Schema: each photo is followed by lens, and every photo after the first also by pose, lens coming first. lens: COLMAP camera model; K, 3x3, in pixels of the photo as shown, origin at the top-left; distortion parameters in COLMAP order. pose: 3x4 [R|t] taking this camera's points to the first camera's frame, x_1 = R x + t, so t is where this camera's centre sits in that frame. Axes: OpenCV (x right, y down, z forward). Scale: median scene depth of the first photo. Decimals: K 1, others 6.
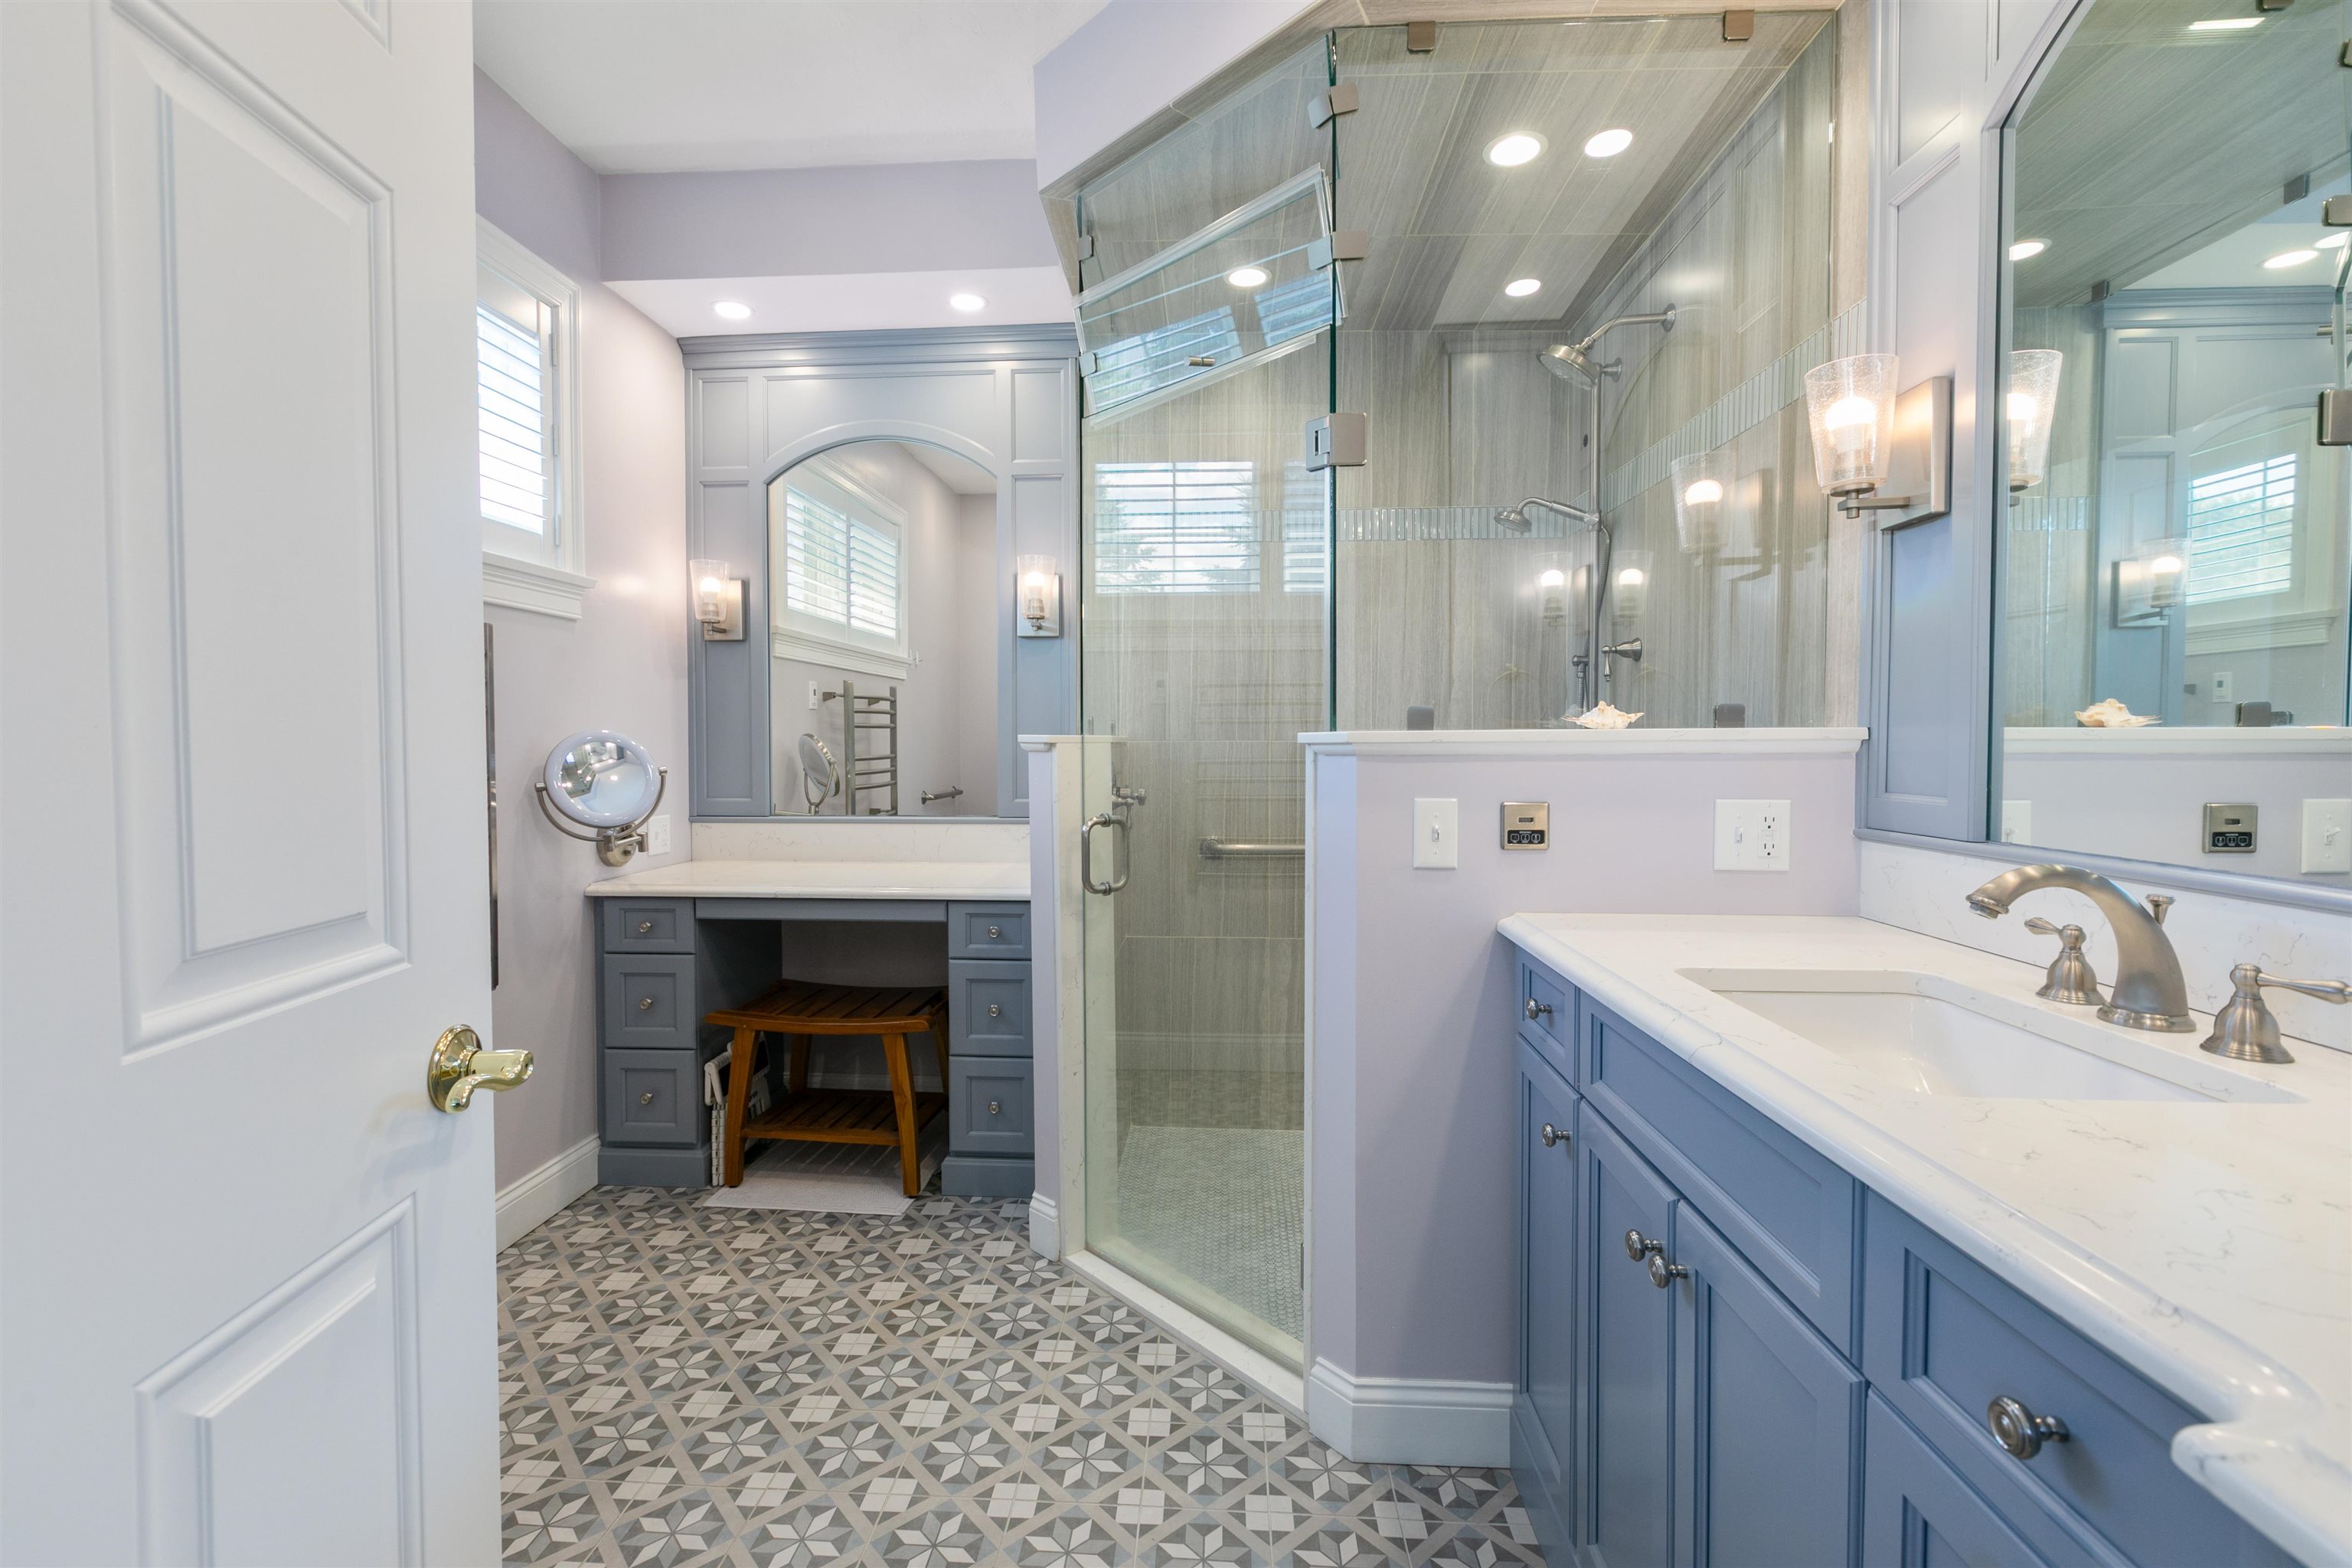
lens RADIAL K [[1055.2, 0, 1130.4], [0, 1055.2, 756.2], [0, 0, 1]] dist [0.000964, 0.010720]
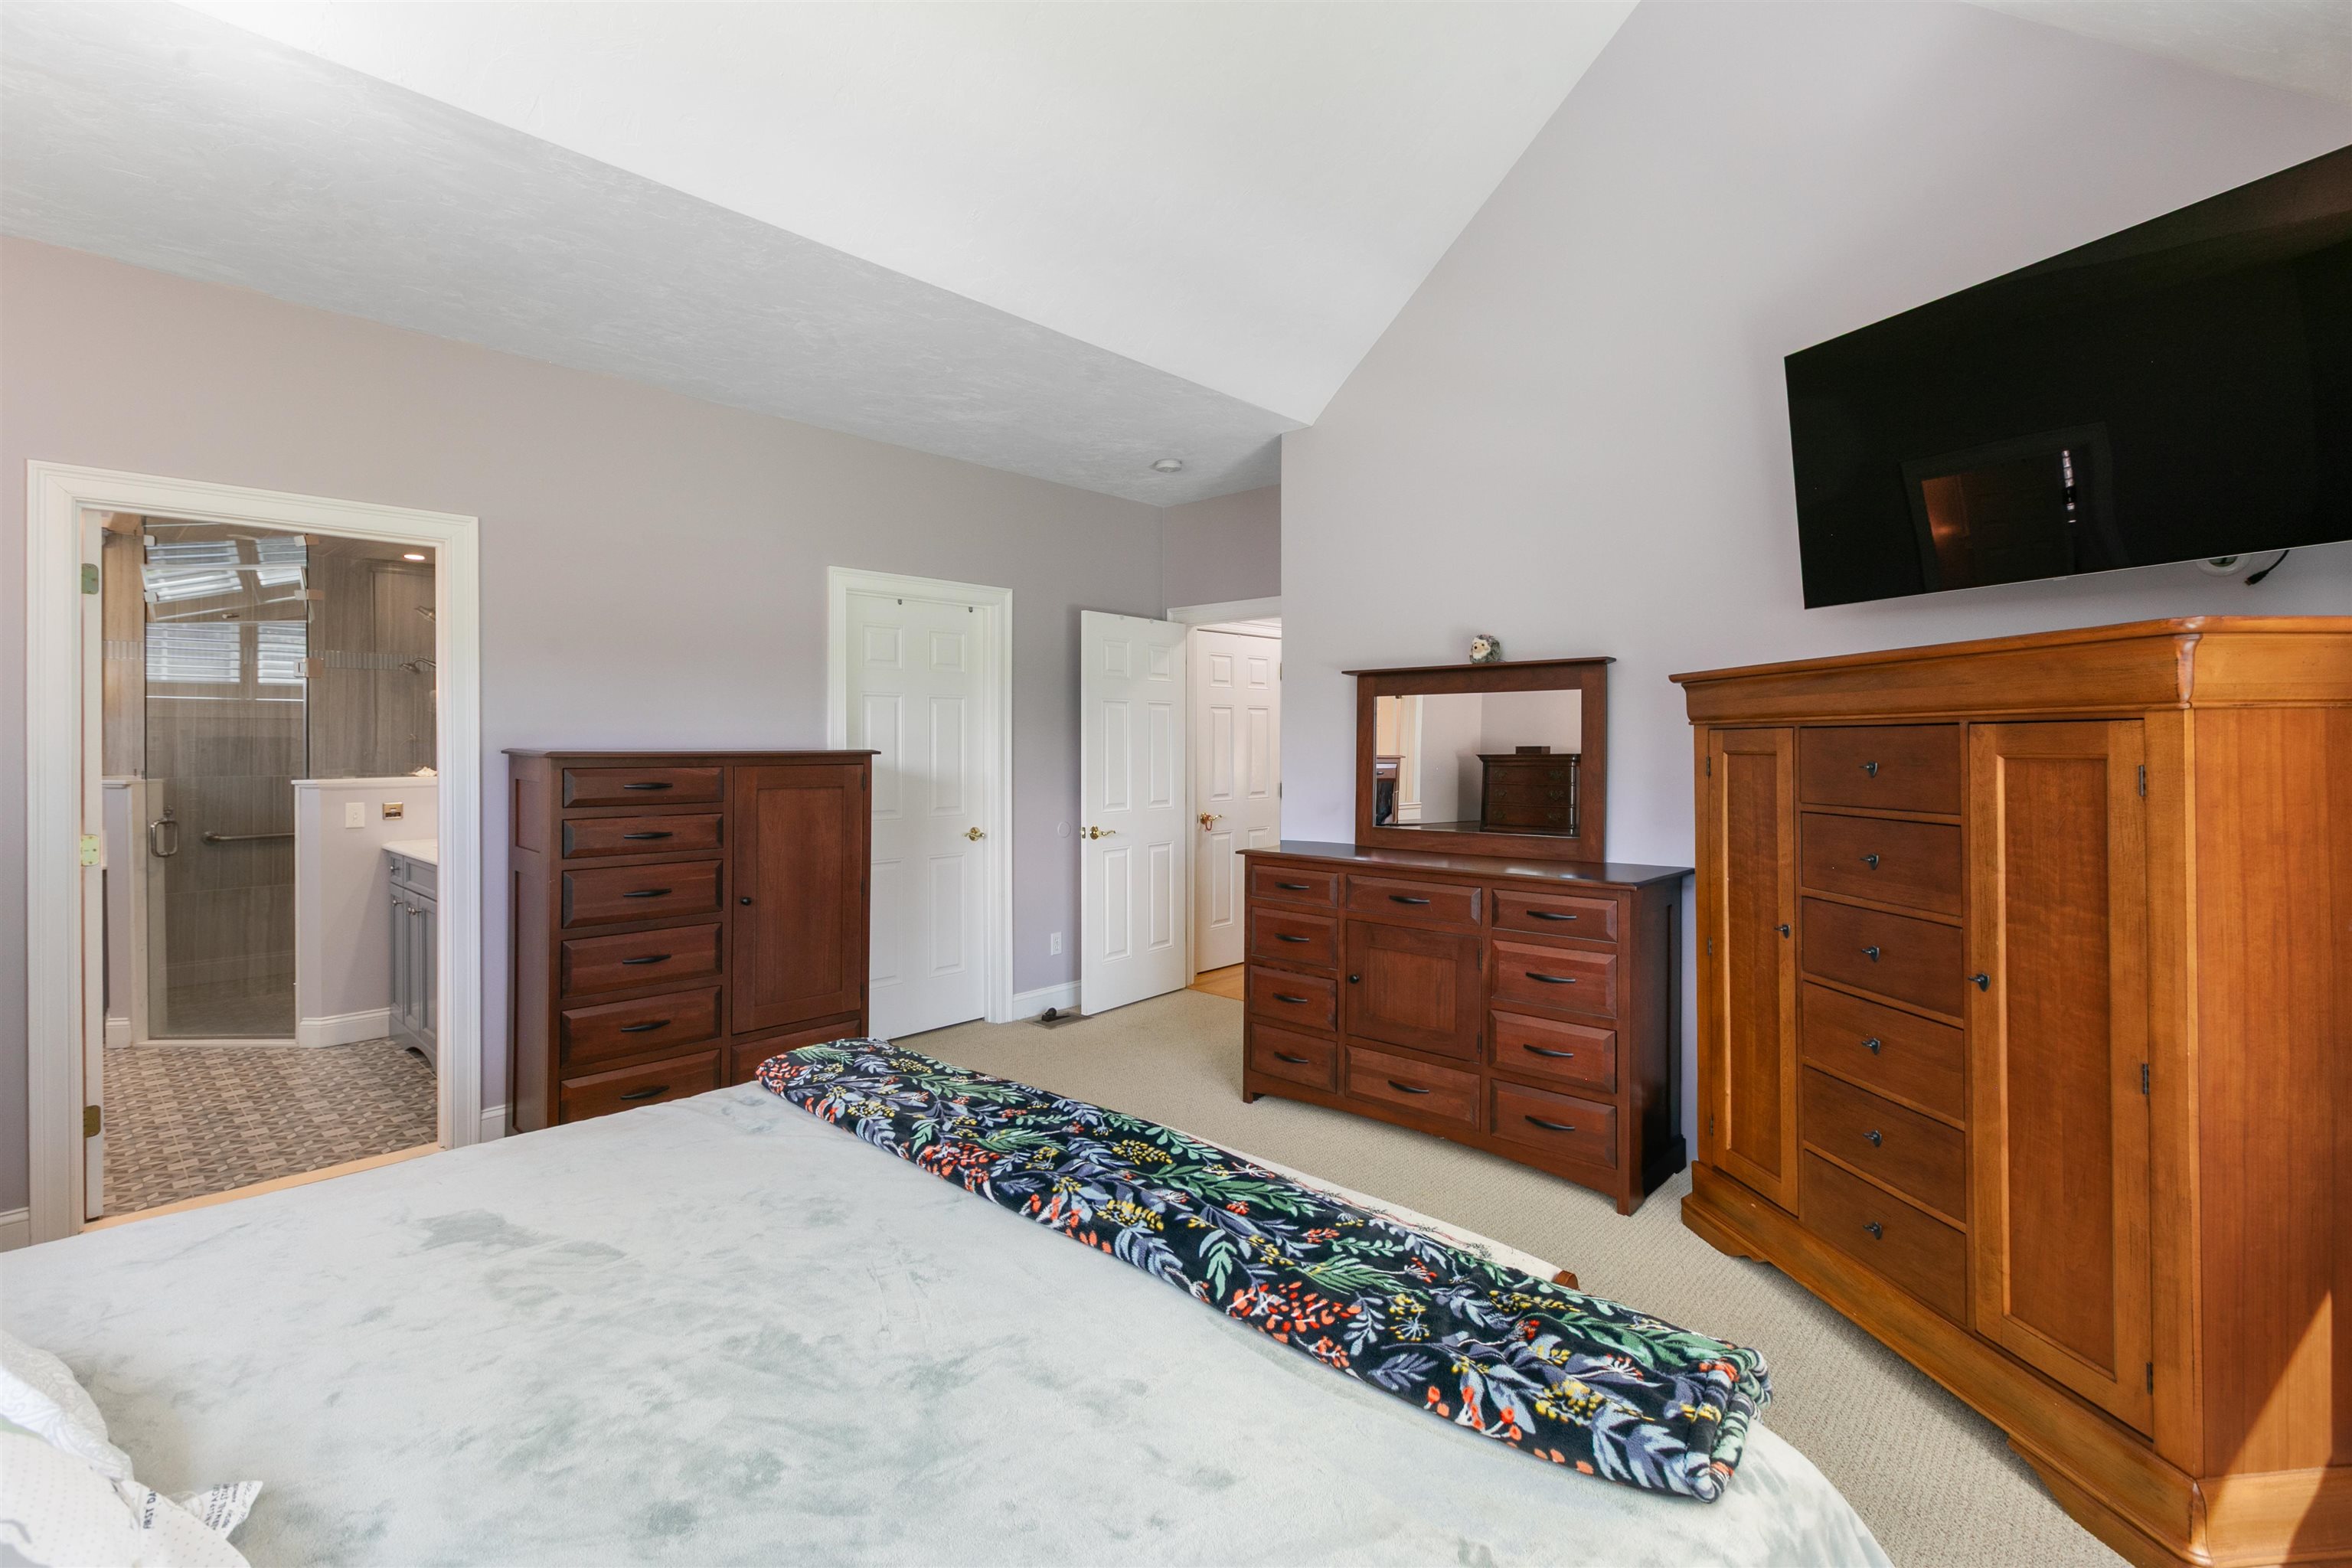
lens RADIAL K [[1055.2, 0, 1130.4], [0, 1055.2, 756.2], [0, 0, 1]] dist [0.000964, 0.010720]
pose [[0.645227, -0.005845, 0.763968, -0.292681], [0.019625, 0.999768, -0.008925, -0.009660], [-0.763738, 0.020752, 0.645192, -1.316682]]
